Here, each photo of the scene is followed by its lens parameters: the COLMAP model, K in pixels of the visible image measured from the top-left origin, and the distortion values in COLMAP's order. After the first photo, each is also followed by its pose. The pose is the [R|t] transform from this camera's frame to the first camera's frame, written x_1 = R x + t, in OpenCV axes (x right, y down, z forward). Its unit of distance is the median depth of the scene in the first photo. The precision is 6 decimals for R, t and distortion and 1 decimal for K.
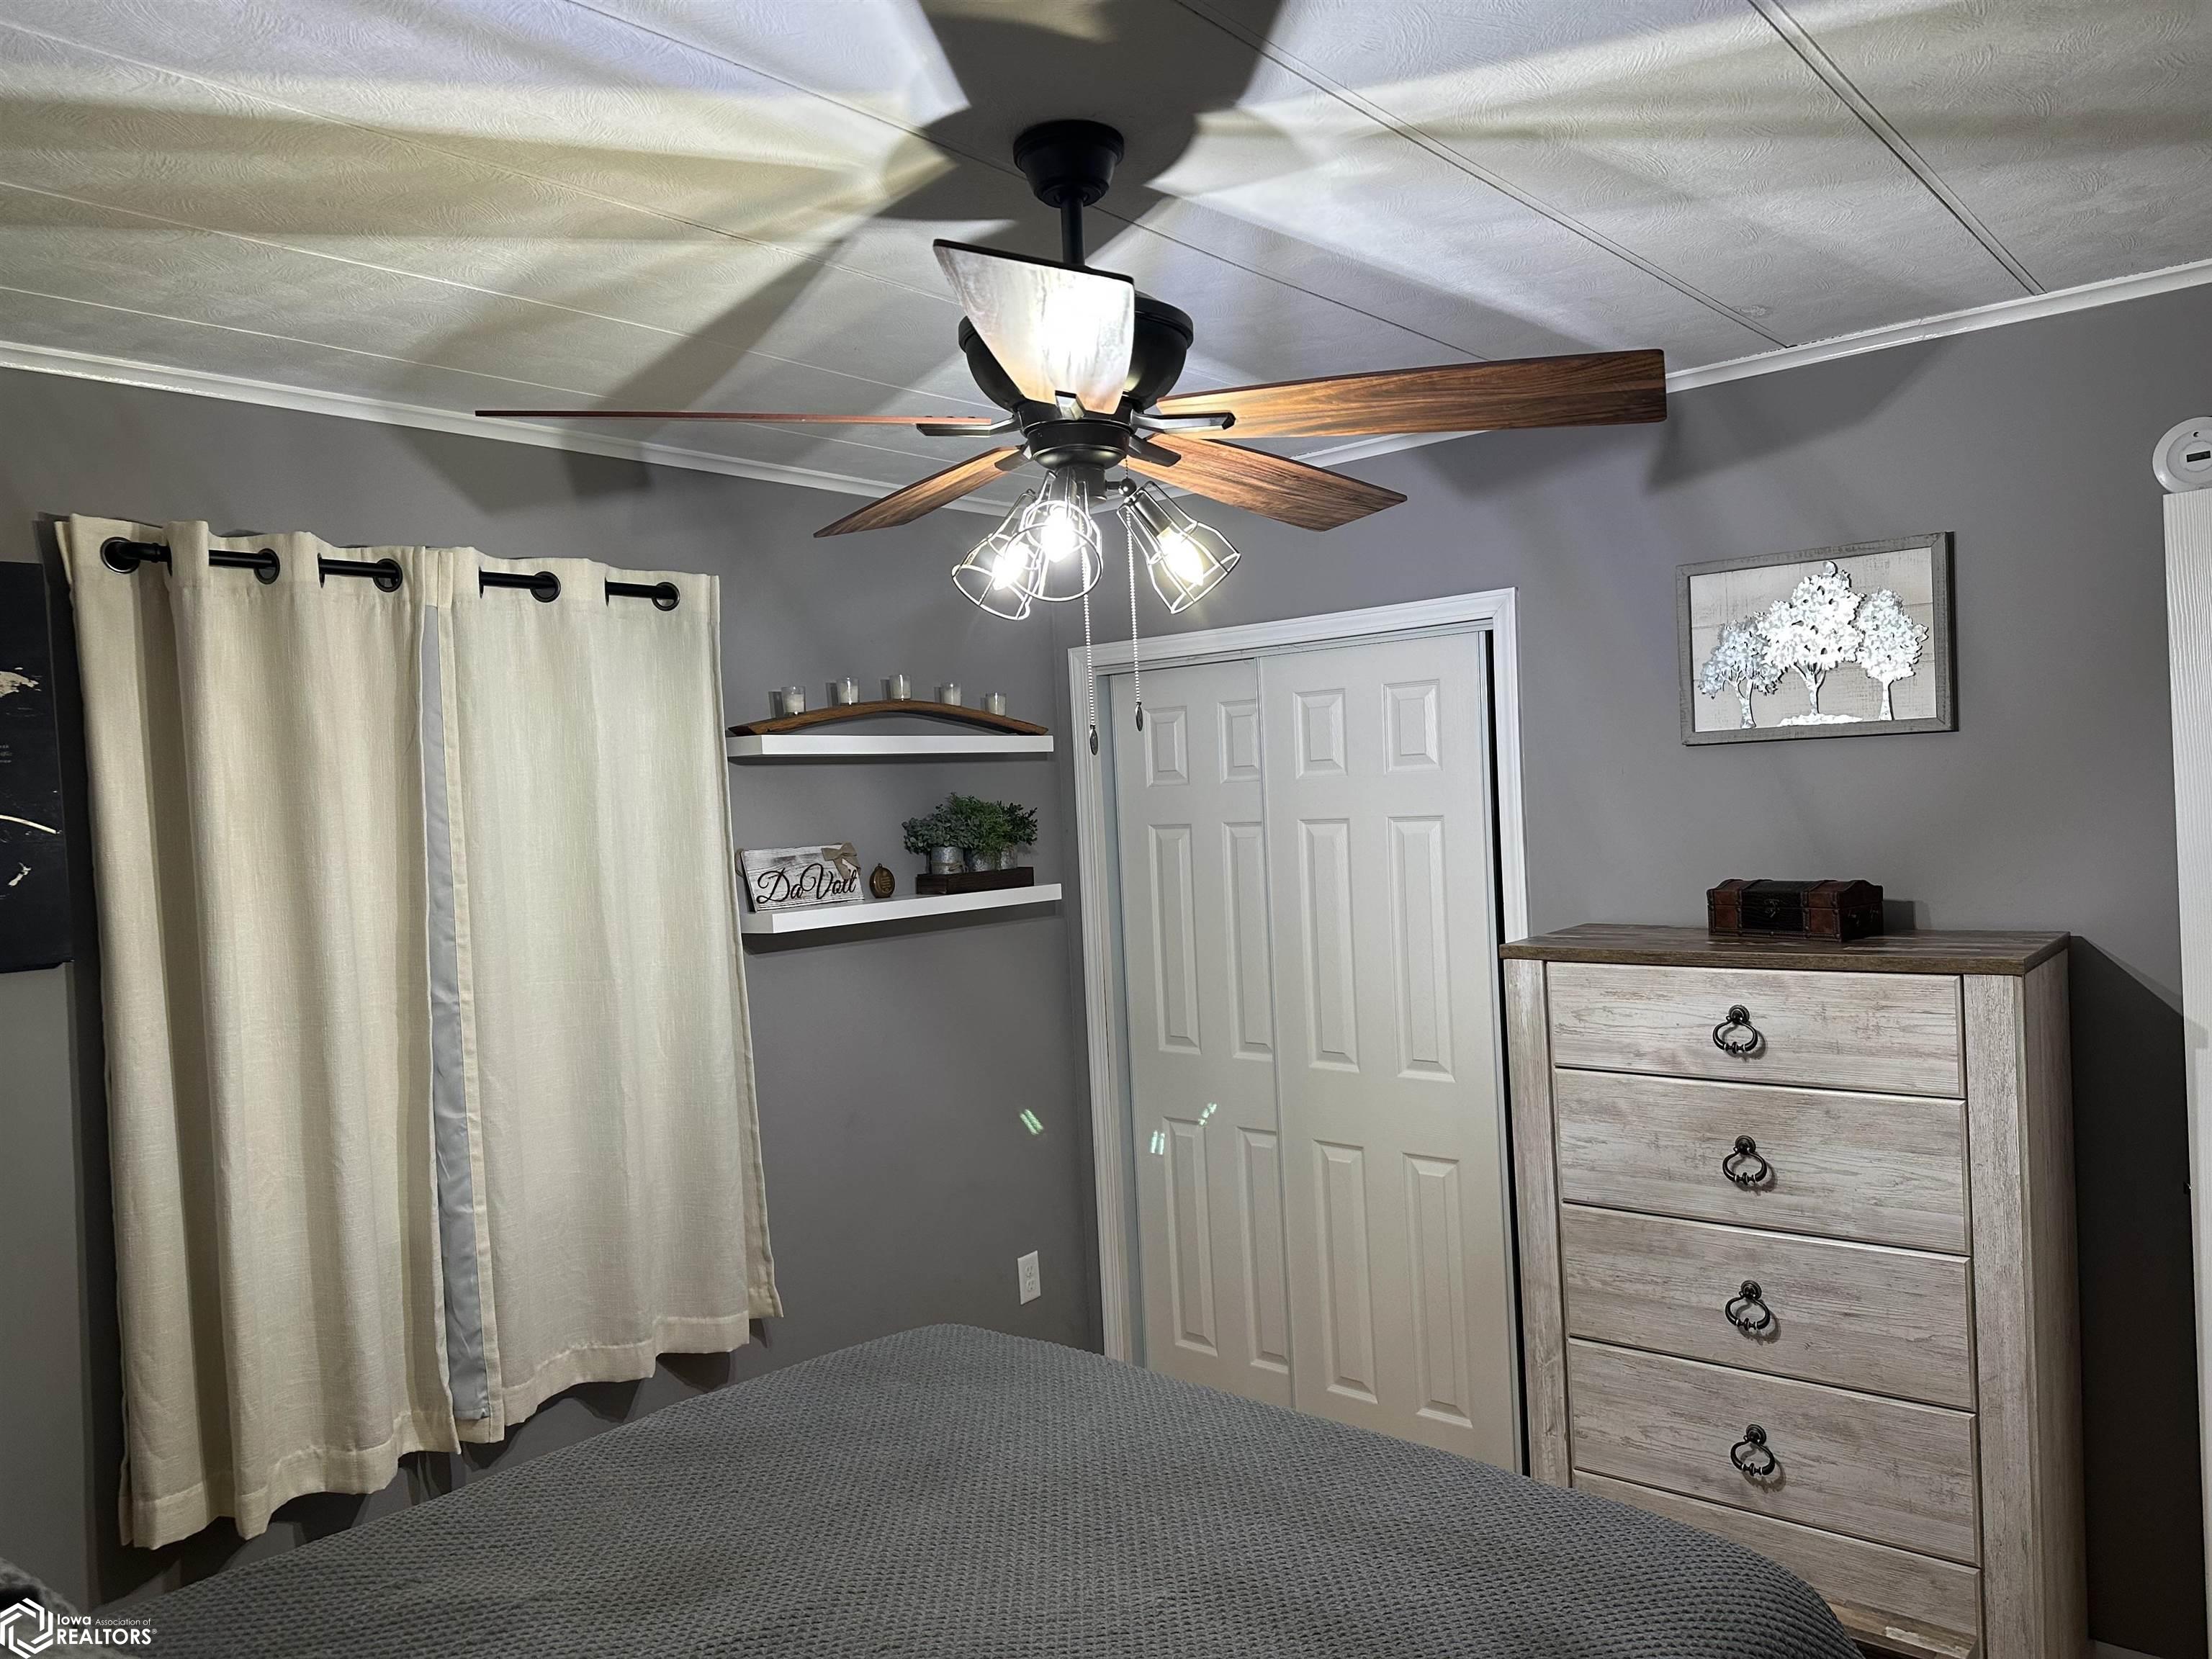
lens RADIAL K [[1569.3, 0, 1094.5], [0, 1569.3, 835.4], [0, 0, 1]] dist [0.011576, -0.017549]
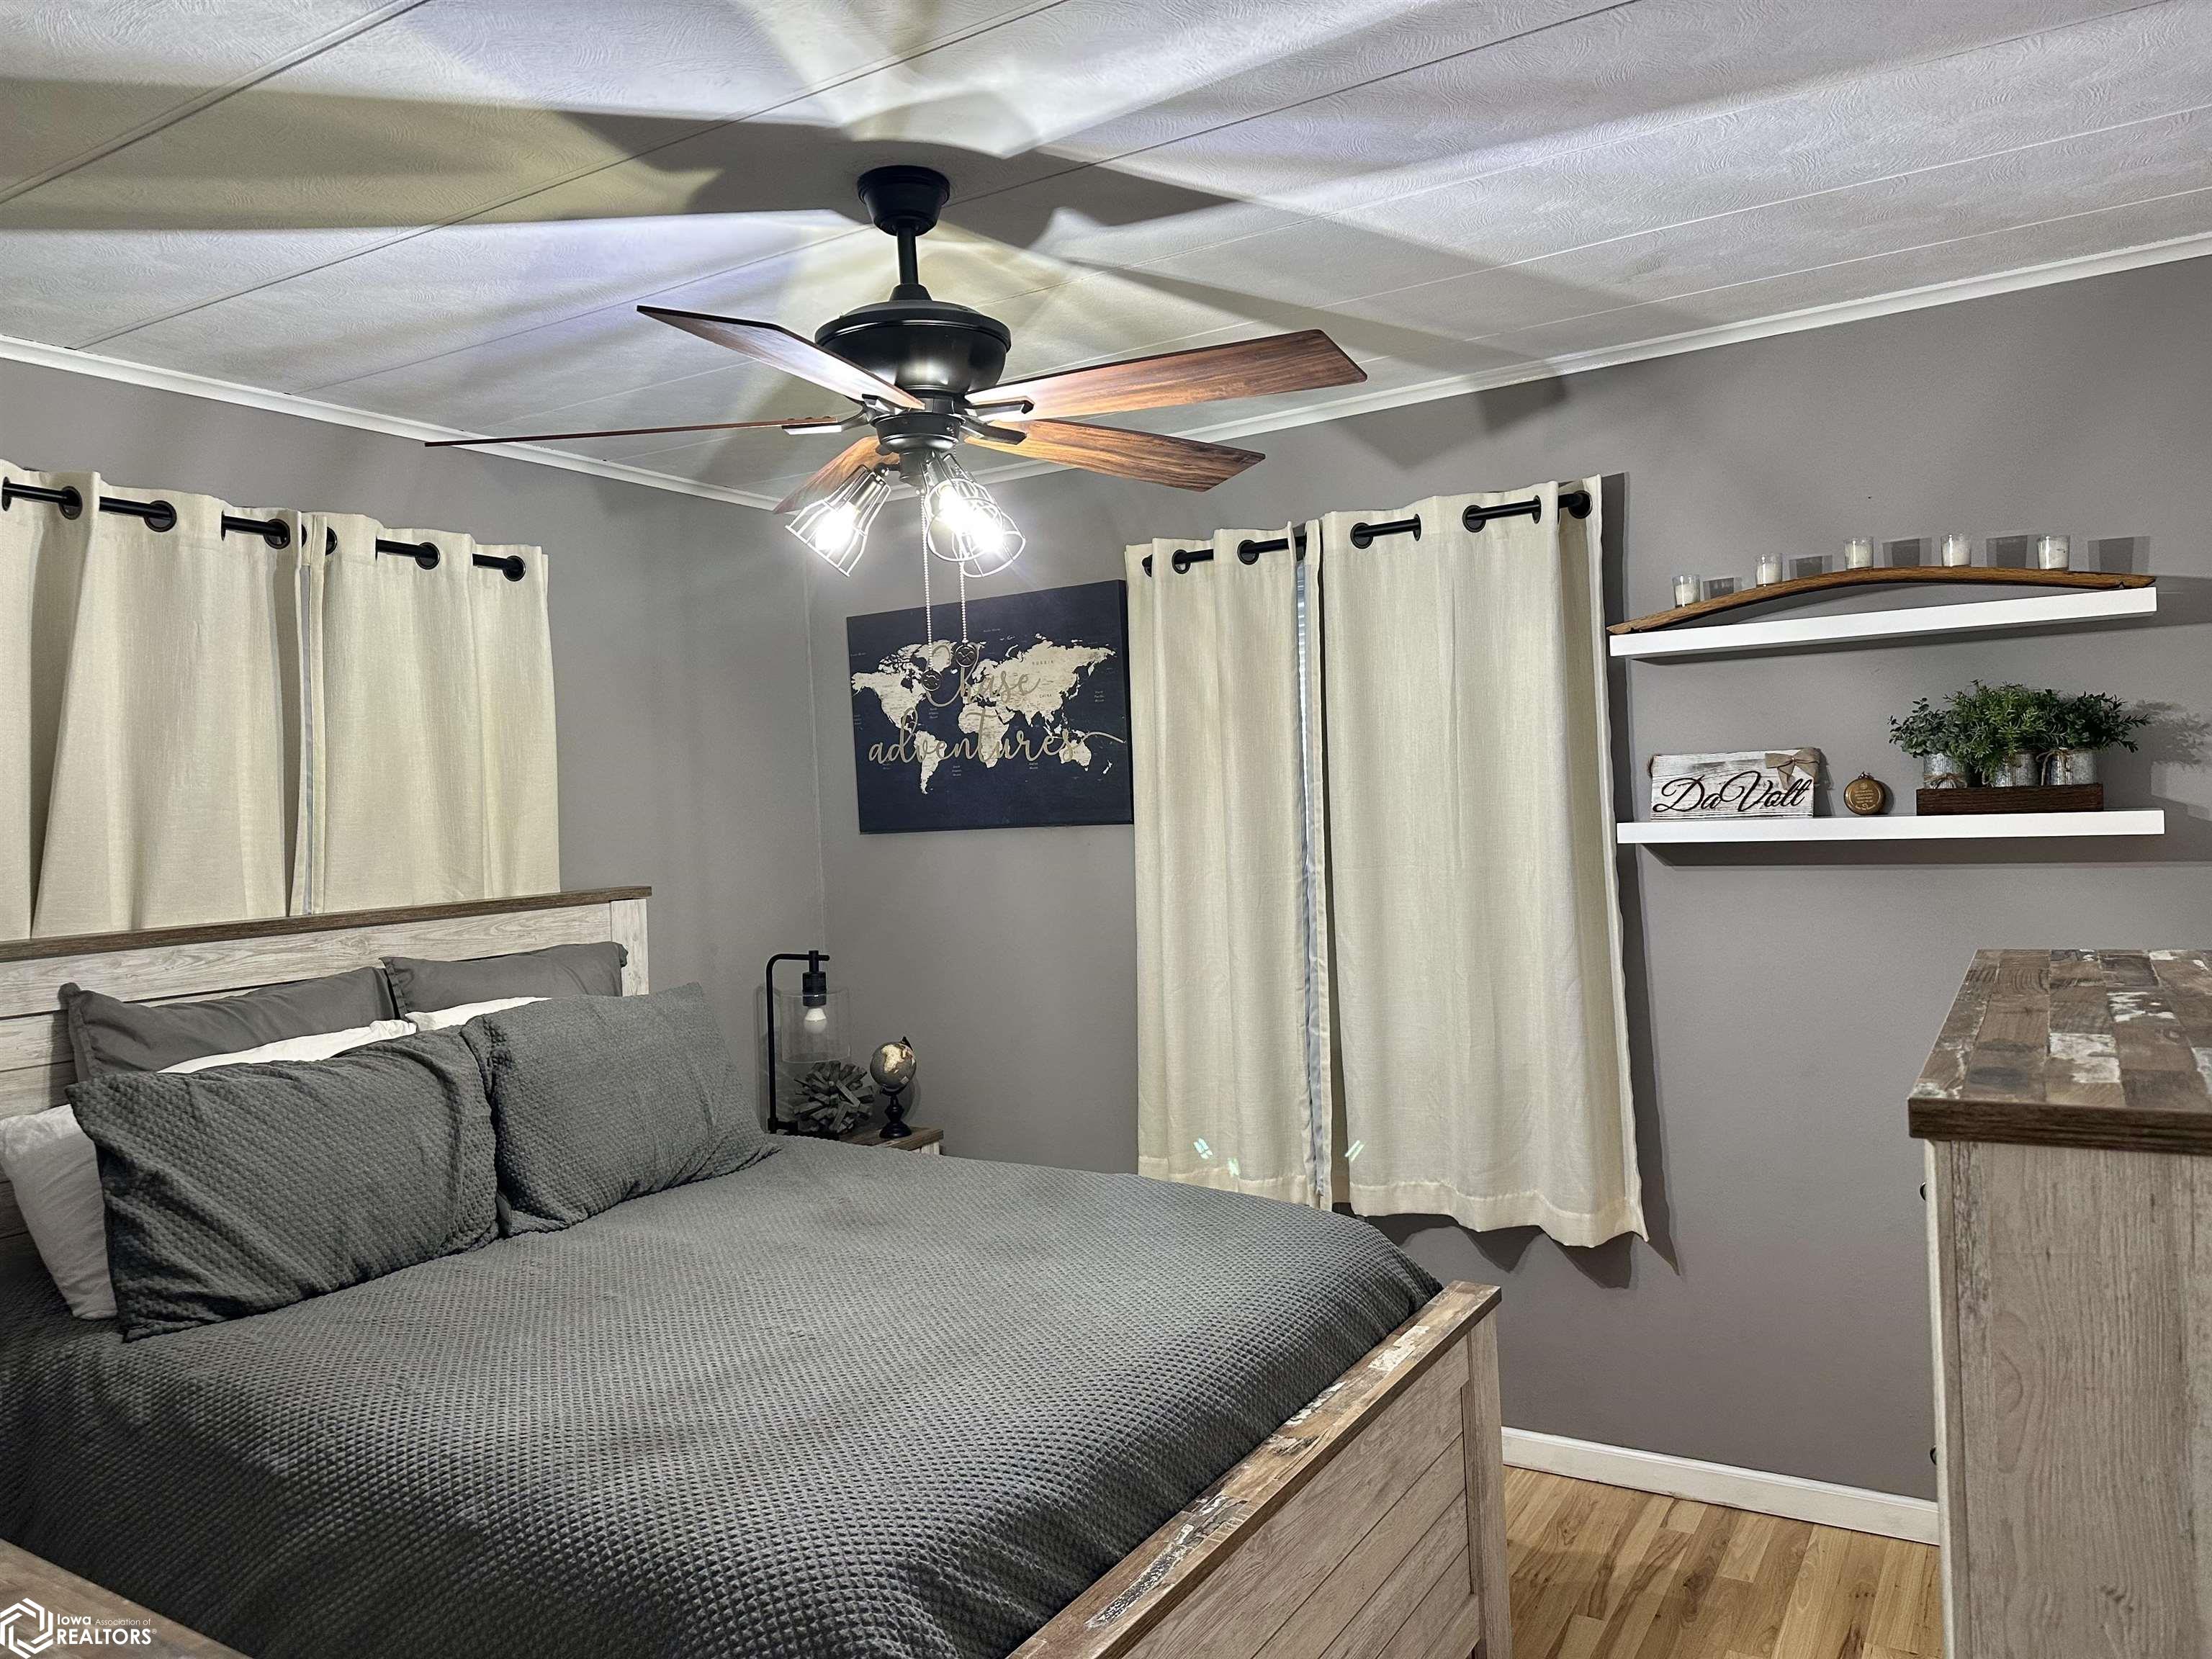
lens RADIAL K [[1569.3, 0, 1098.7], [0, 1569.3, 828.4], [0, 0, 1]] dist [0.011576, -0.017549]
pose [[0.147992, 0.057202, -0.987333, 0.662789], [0.014204, 0.998100, 0.059955, -0.008352], [0.988886, -0.022897, 0.146899, 0.517490]]
